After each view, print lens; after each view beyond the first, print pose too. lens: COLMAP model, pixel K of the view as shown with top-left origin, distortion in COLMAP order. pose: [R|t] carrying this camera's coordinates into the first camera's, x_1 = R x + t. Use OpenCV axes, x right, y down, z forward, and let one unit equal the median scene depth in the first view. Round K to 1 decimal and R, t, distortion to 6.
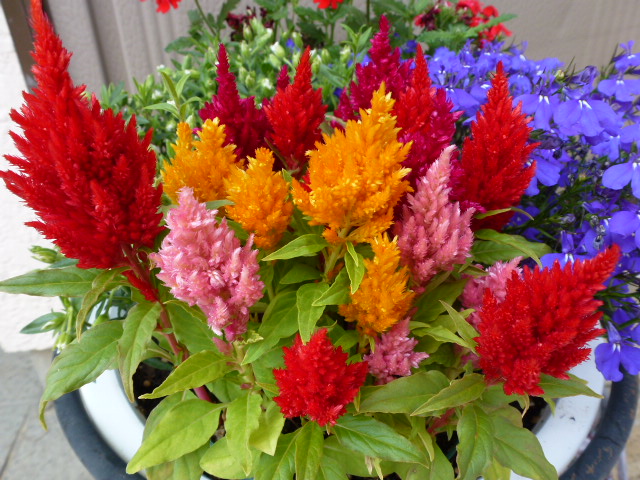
lens RADIAL K [[489.0, 0, 320.0], [0, 489.0, 240.0], [0, 0, 1]] dist [-0.053737, 0.010196]
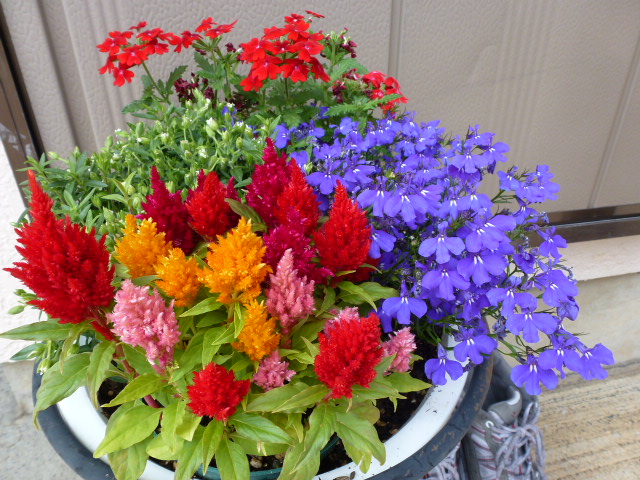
lens RADIAL K [[489.0, 0, 320.0], [0, 489.0, 240.0], [0, 0, 1]] dist [-0.053737, 0.010196]
pose [[0.998081, -0.015172, 0.060034, 0.222842], [0.015022, 0.999883, 0.002949, -0.185979], [-0.060071, -0.002041, 0.998192, -0.537503]]
